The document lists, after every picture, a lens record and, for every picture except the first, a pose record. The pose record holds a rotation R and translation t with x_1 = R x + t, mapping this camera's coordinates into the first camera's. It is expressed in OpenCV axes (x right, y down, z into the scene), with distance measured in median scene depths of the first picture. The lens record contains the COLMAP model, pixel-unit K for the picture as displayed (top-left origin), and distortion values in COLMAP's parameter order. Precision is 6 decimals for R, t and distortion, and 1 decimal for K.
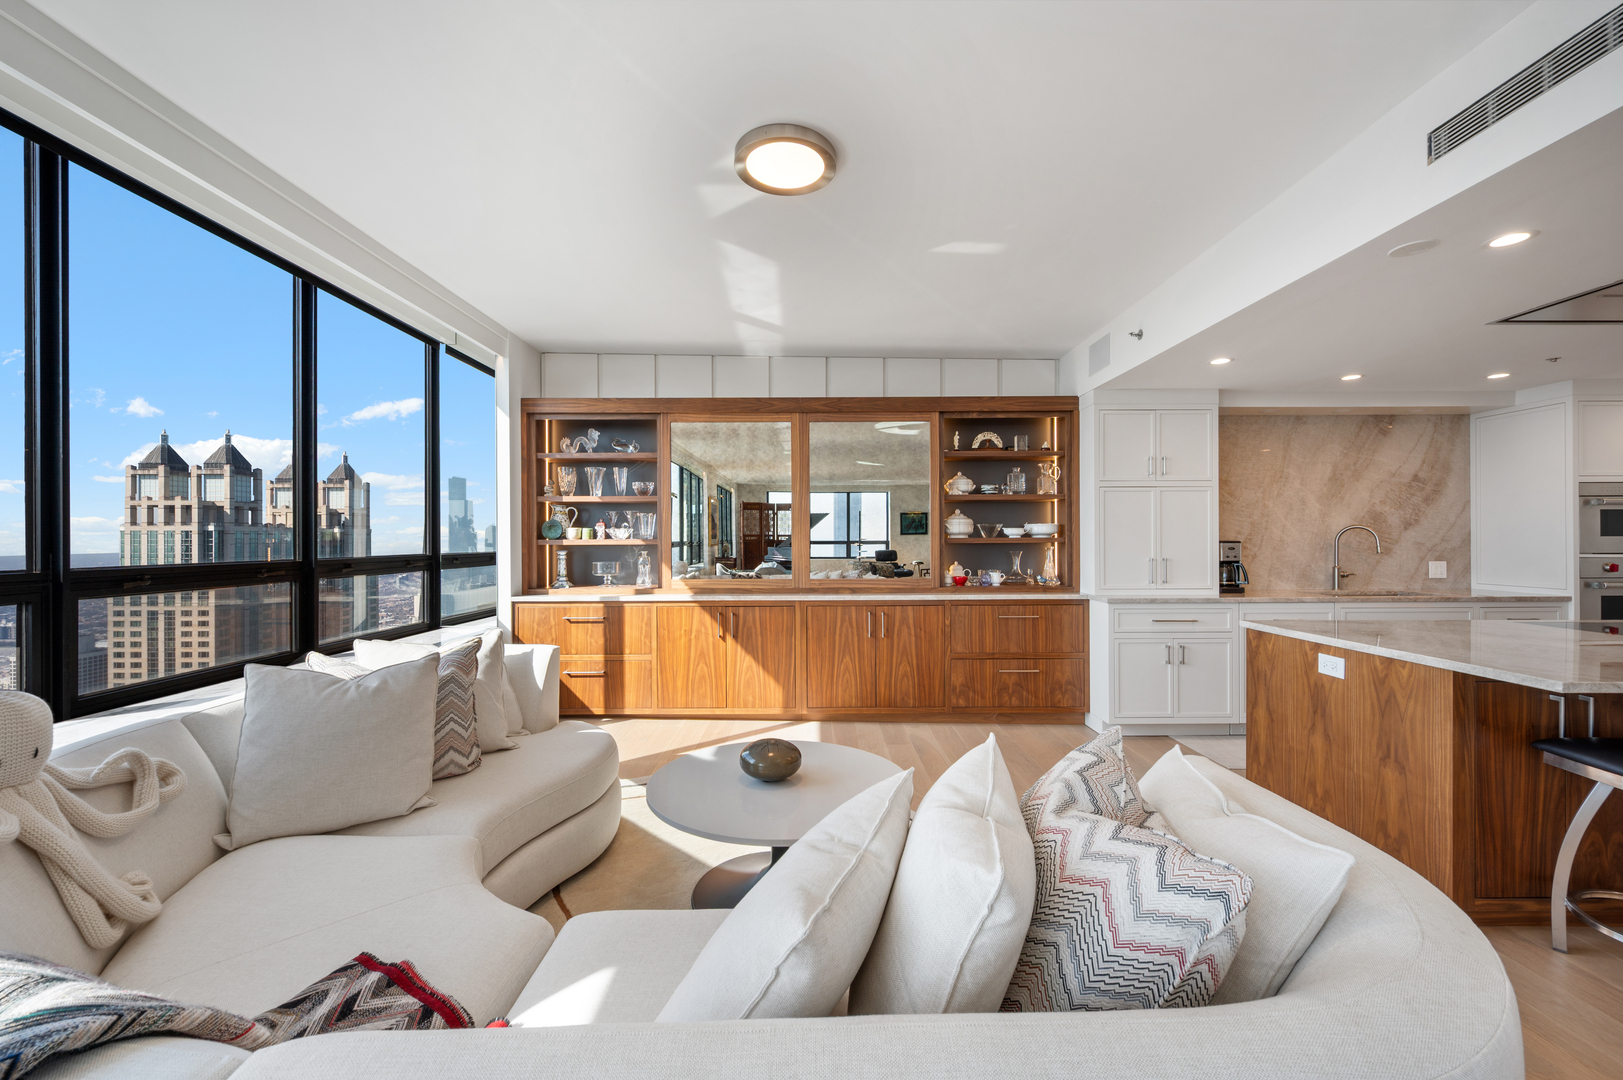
lens RADIAL K [[638.6, 0, 808.0], [0, 638.6, 538.2], [0, 0, 1]] dist [-0.002277, 0.000181]
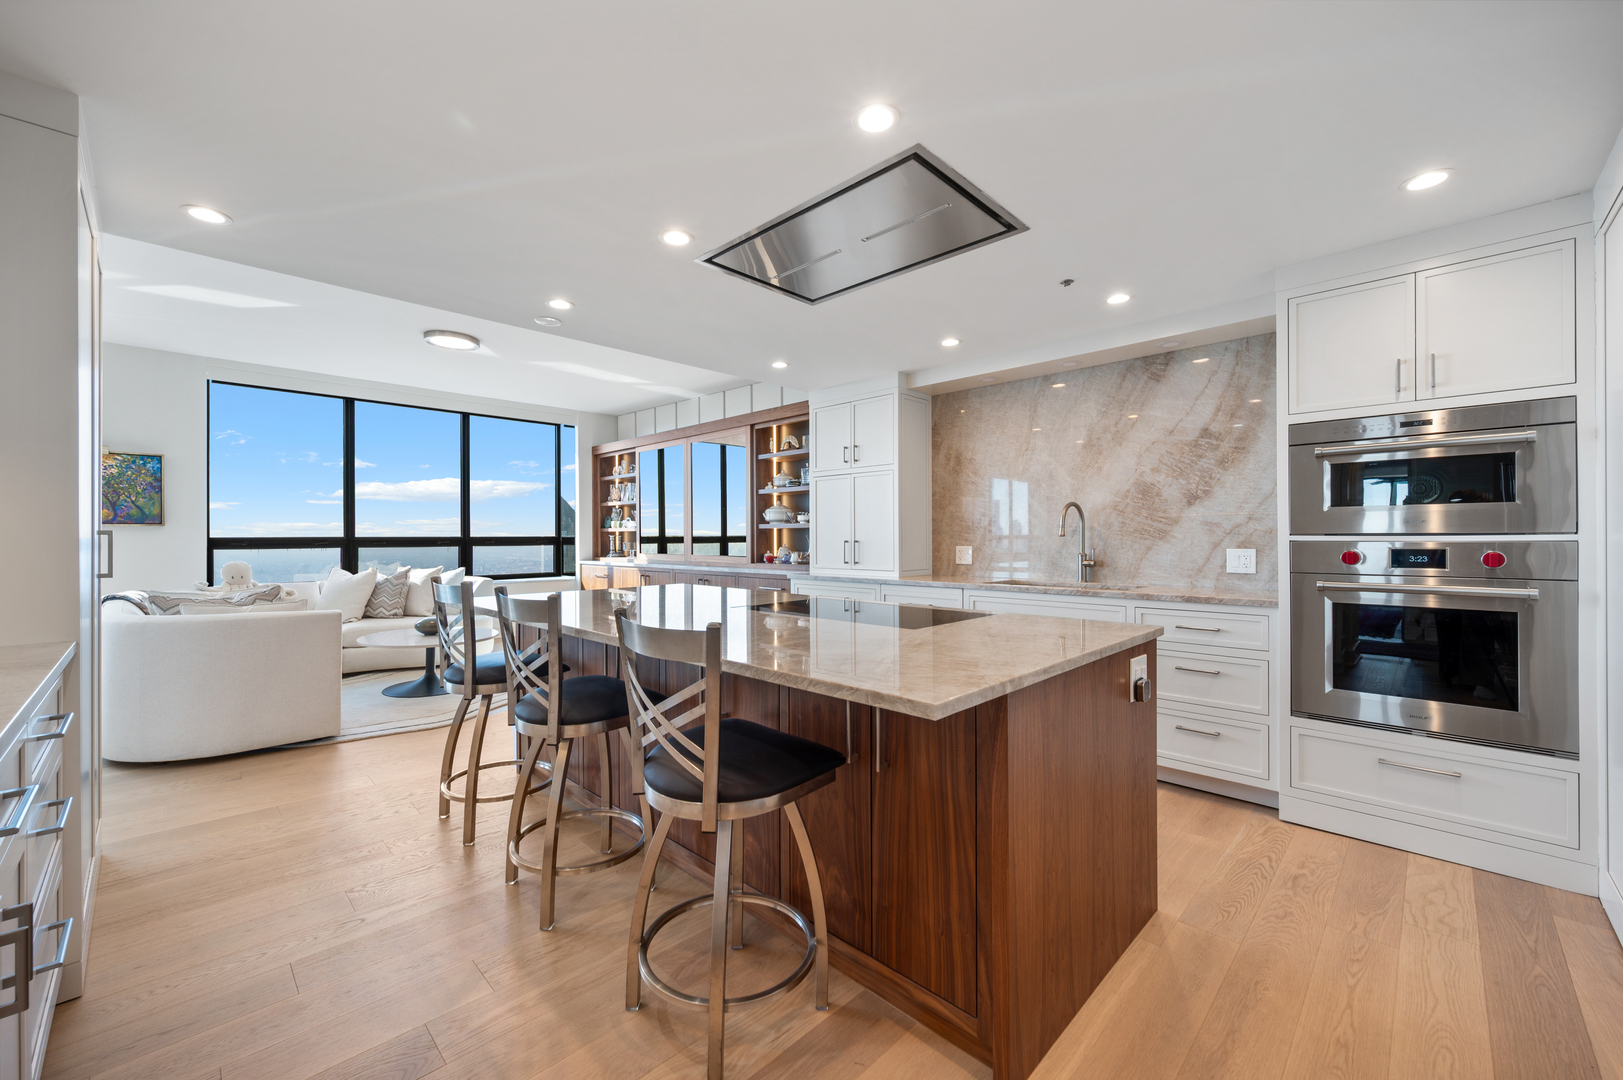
lens RADIAL K [[638.6, 0, 807.0], [0, 638.6, 536.9], [0, 0, 1]] dist [-0.002277, 0.000181]
pose [[0.715709, 0.000722, -0.698398, 1.208295], [0.001945, 0.999994, 0.003027, 0.021356], [0.698396, -0.003525, 0.715703, 0.176108]]
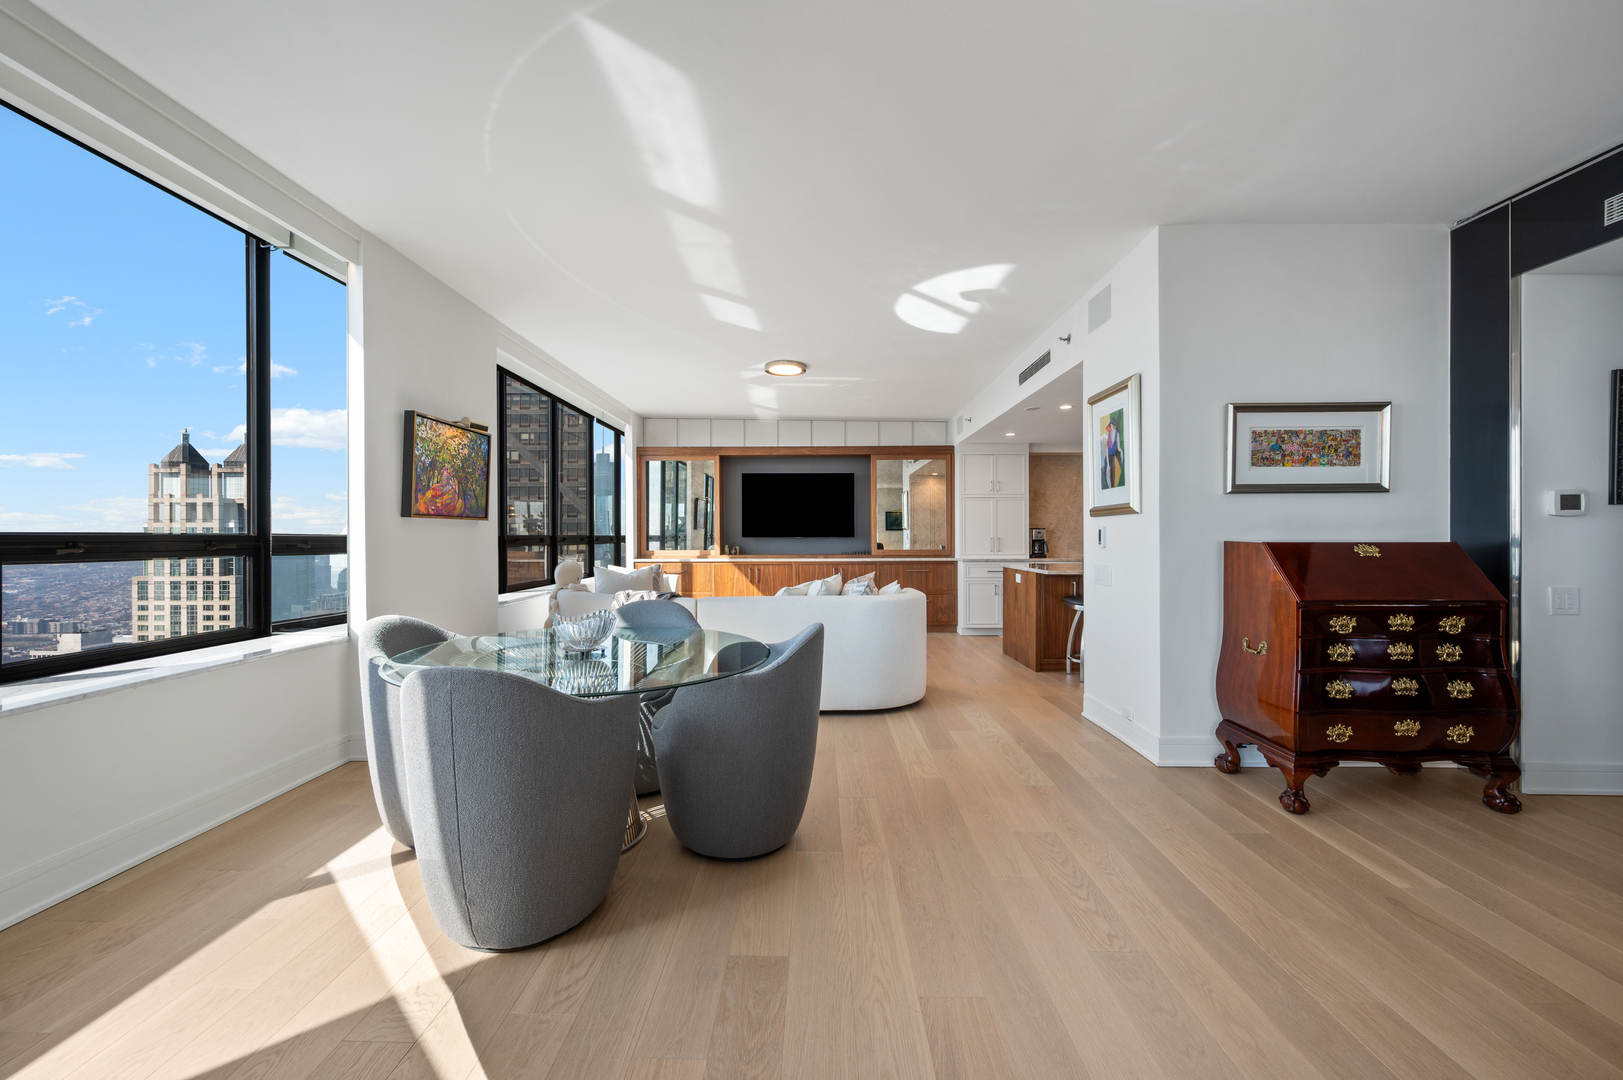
lens RADIAL K [[638.6, 0, 806.4], [0, 638.6, 538.0], [0, 0, 1]] dist [-0.002277, 0.000181]
pose [[0.999951, 0.000684, -0.009911, 0.036874], [-0.000644, 0.999992, 0.004007, 0.024650], [0.009914, -0.004000, 0.999943, -0.774875]]
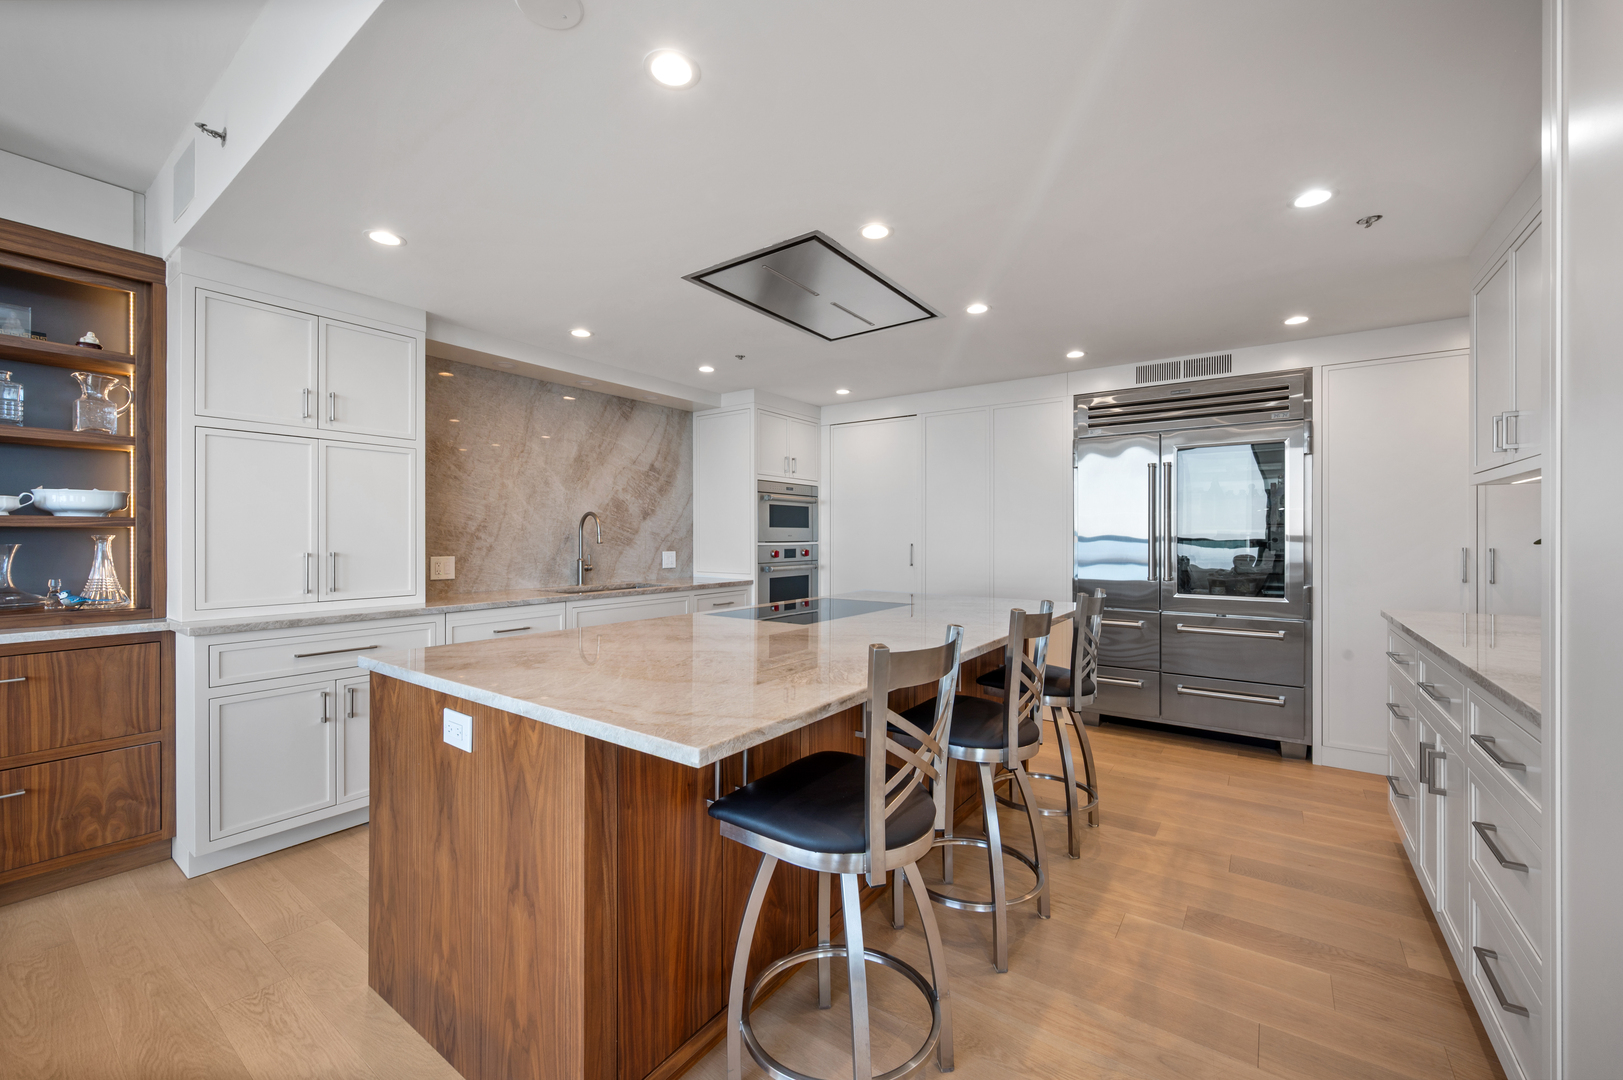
lens RADIAL K [[638.6, 0, 819.6], [0, 638.6, 535.7], [0, 0, 1]] dist [-0.002277, 0.000181]
pose [[0.572372, 0.004251, 0.819983, 0.305804], [-0.002709, 0.999991, -0.003293, 0.014857], [-0.819990, -0.000336, 0.572378, 0.230653]]
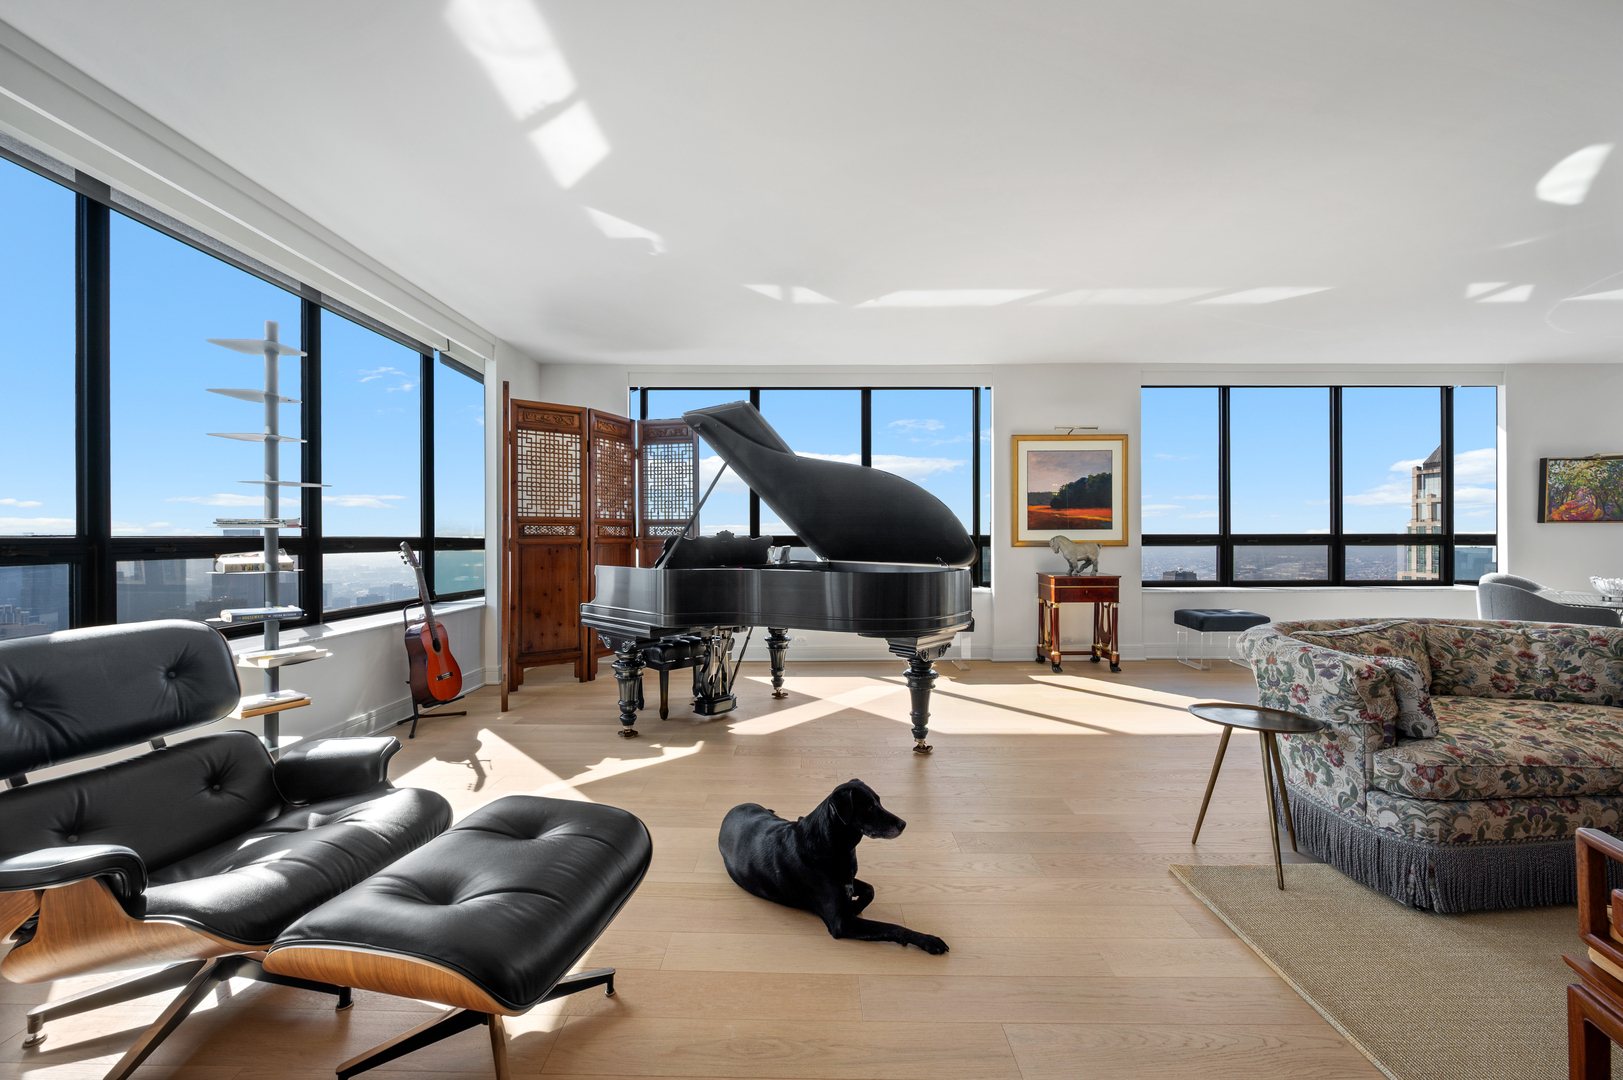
lens RADIAL K [[638.6, 0, 810.5], [0, 638.6, 538.6], [0, 0, 1]] dist [-0.002277, 0.000181]
pose [[0.002798, 0.003384, -0.999990, 0.826833], [0.004091, 0.999986, 0.003396, 0.023584], [0.999988, -0.004100, 0.002784, -1.483041]]
